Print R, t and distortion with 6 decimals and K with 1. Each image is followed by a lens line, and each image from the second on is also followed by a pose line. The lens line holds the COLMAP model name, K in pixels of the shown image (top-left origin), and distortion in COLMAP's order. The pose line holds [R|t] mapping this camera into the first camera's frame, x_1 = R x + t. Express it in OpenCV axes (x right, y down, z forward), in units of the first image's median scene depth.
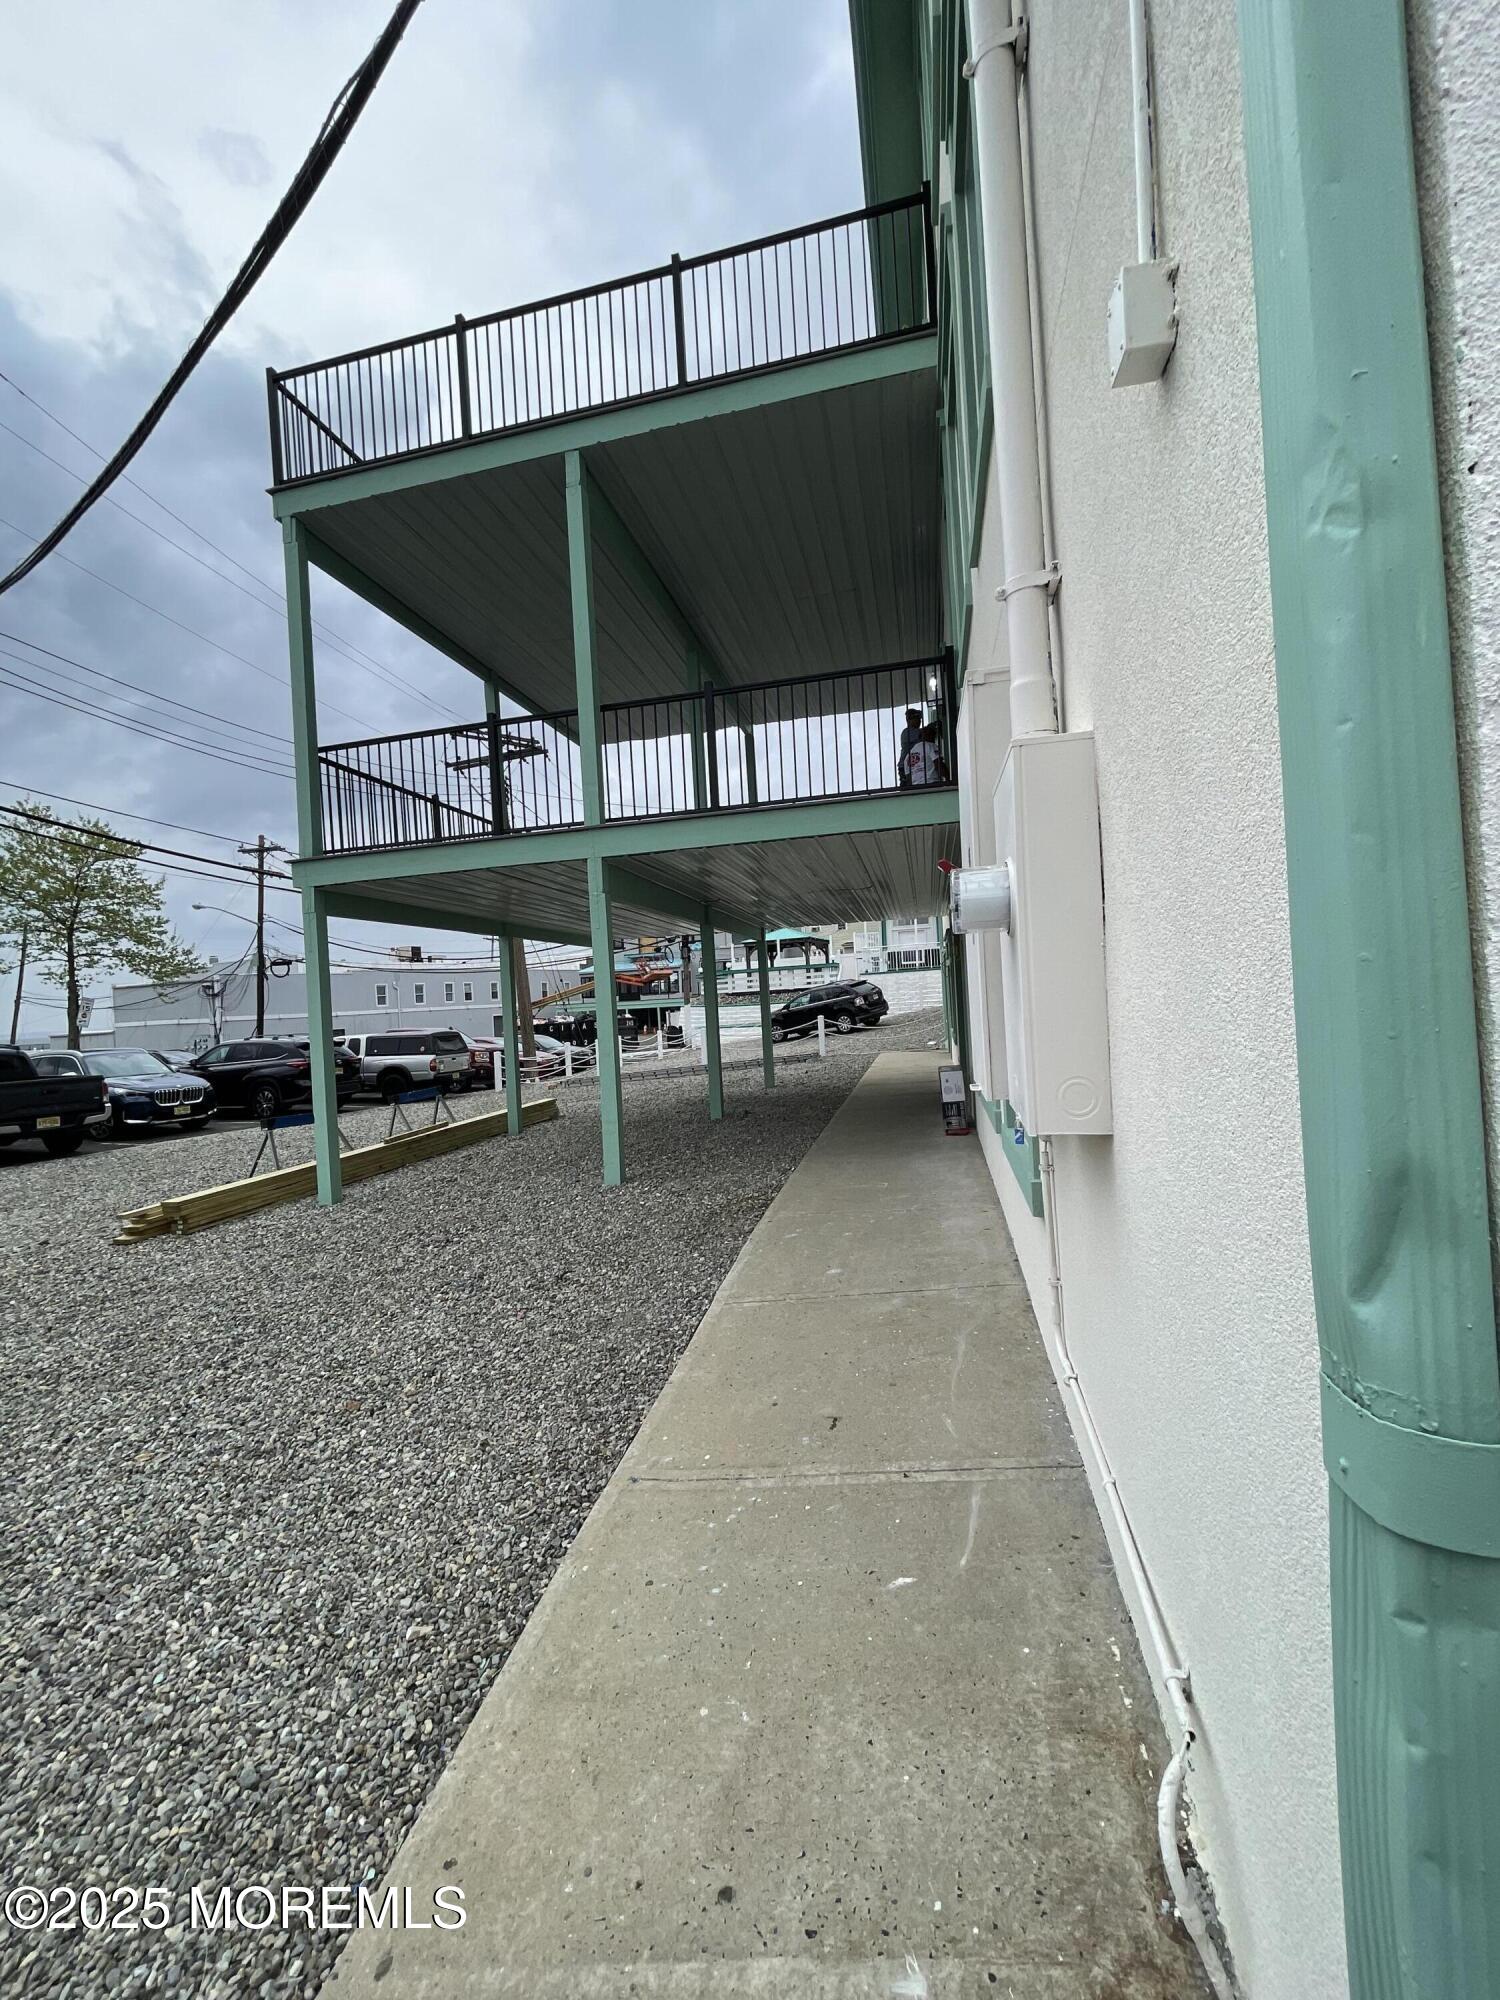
lens RADIAL K [[808.9, 0, 742.3], [0, 808.9, 995.7], [0, 0, 1]] dist [-0.001831, 0.000840]
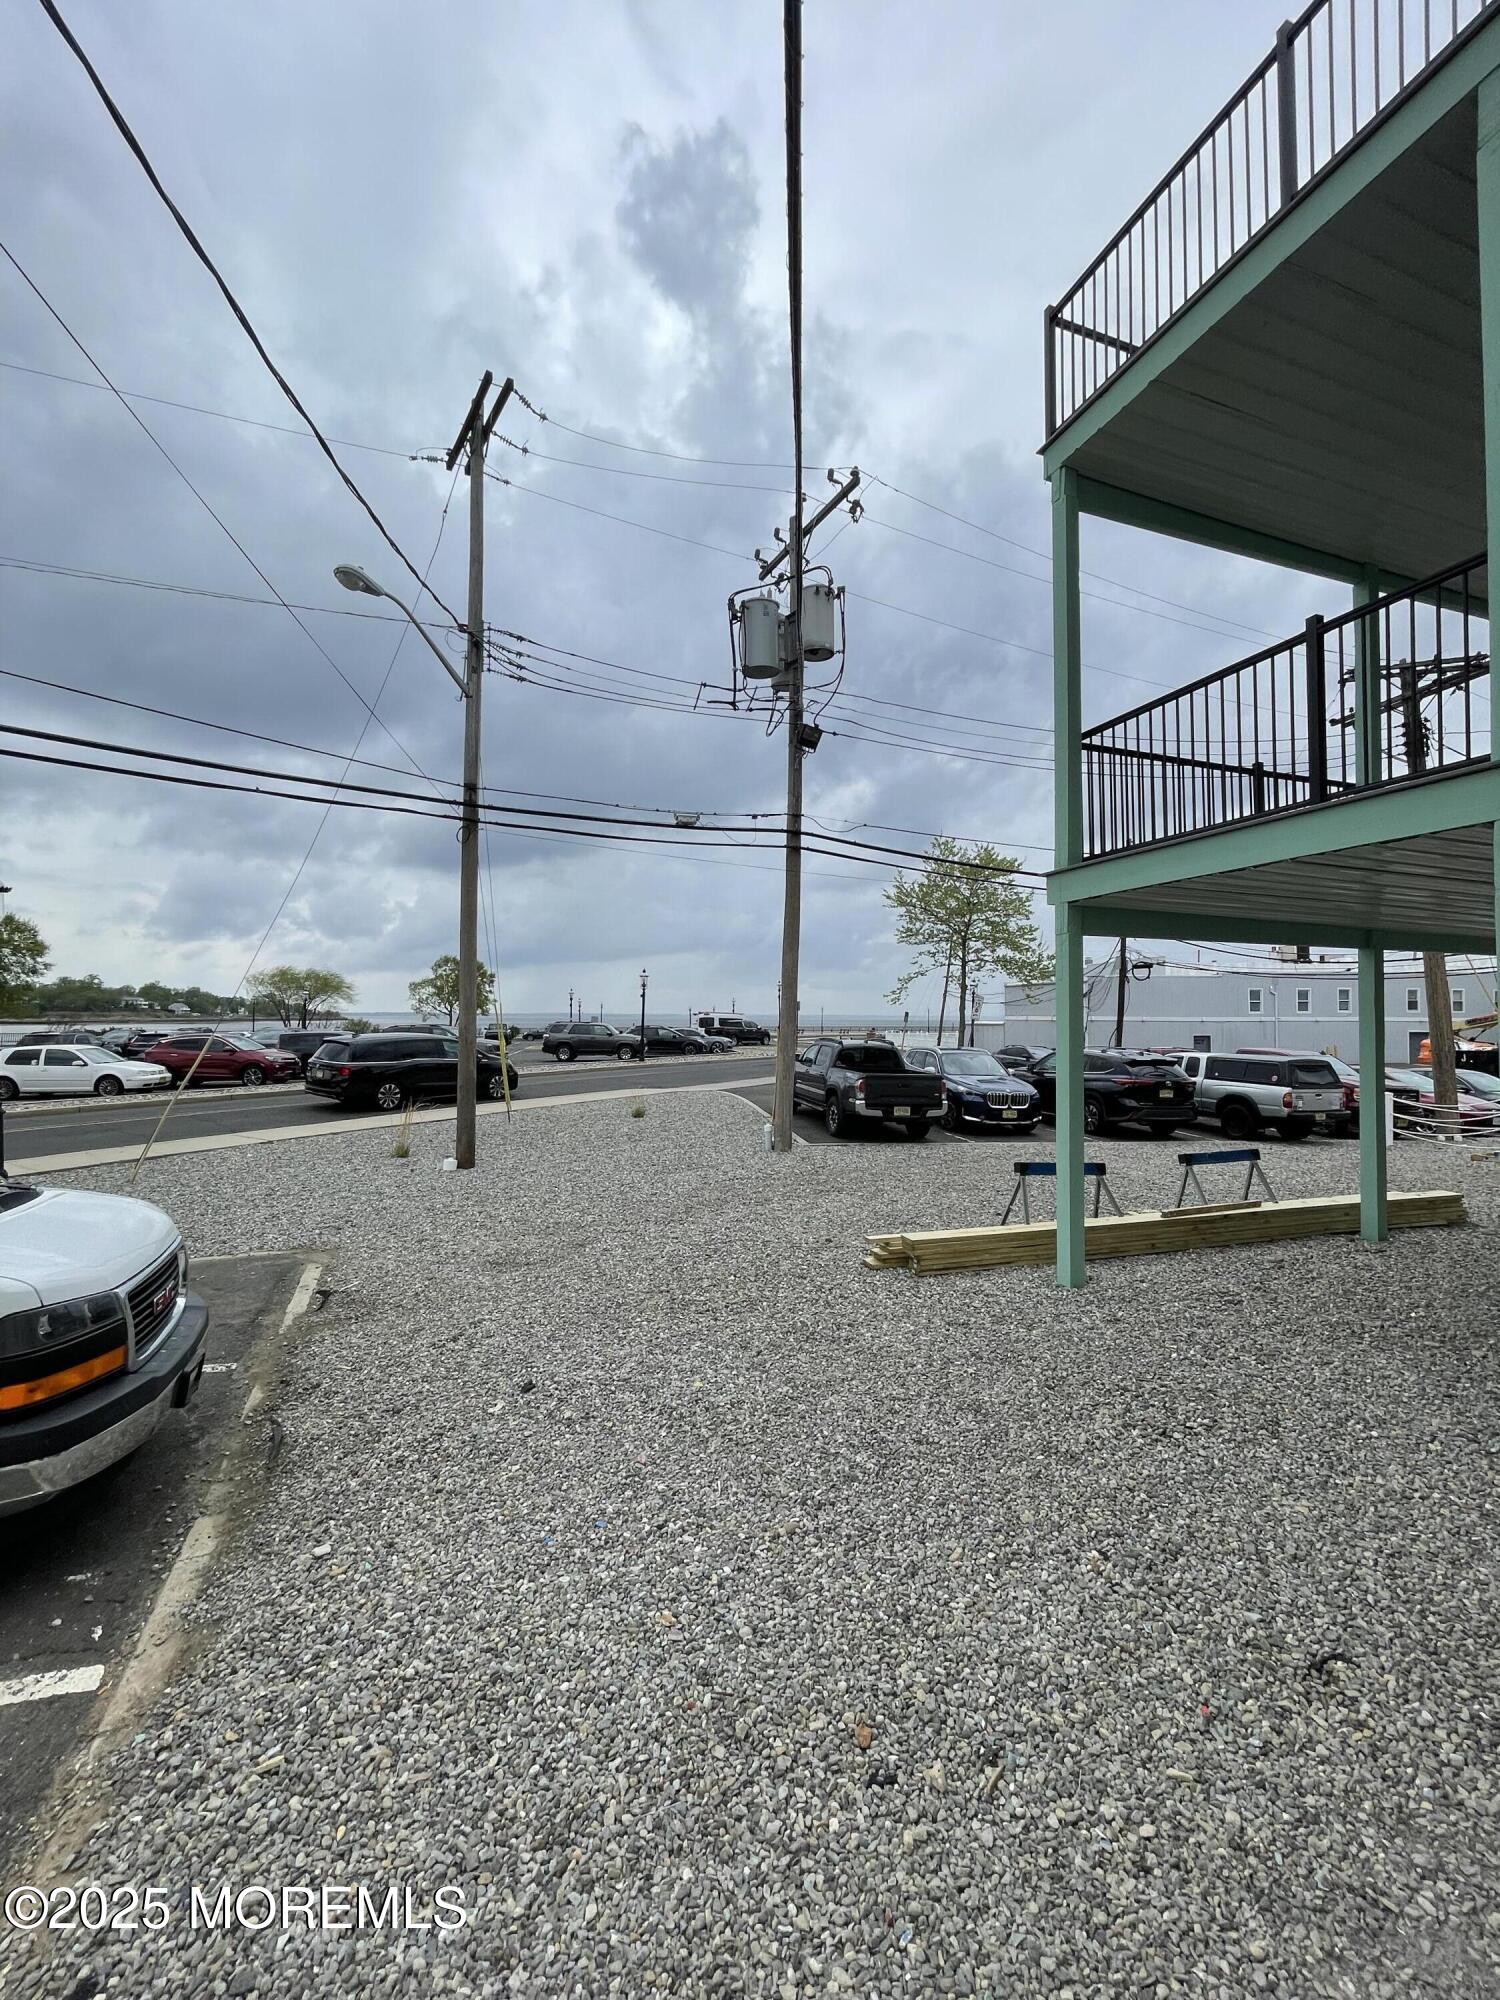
lens RADIAL K [[808.9, 0, 742.3], [0, 808.9, 995.7], [0, 0, 1]] dist [-0.001831, 0.000840]
pose [[0.540334, 0.035538, -0.840700, -0.003605], [-0.032856, 0.999237, 0.021122, -0.032324], [0.840809, 0.016209, 0.541089, 0.191856]]
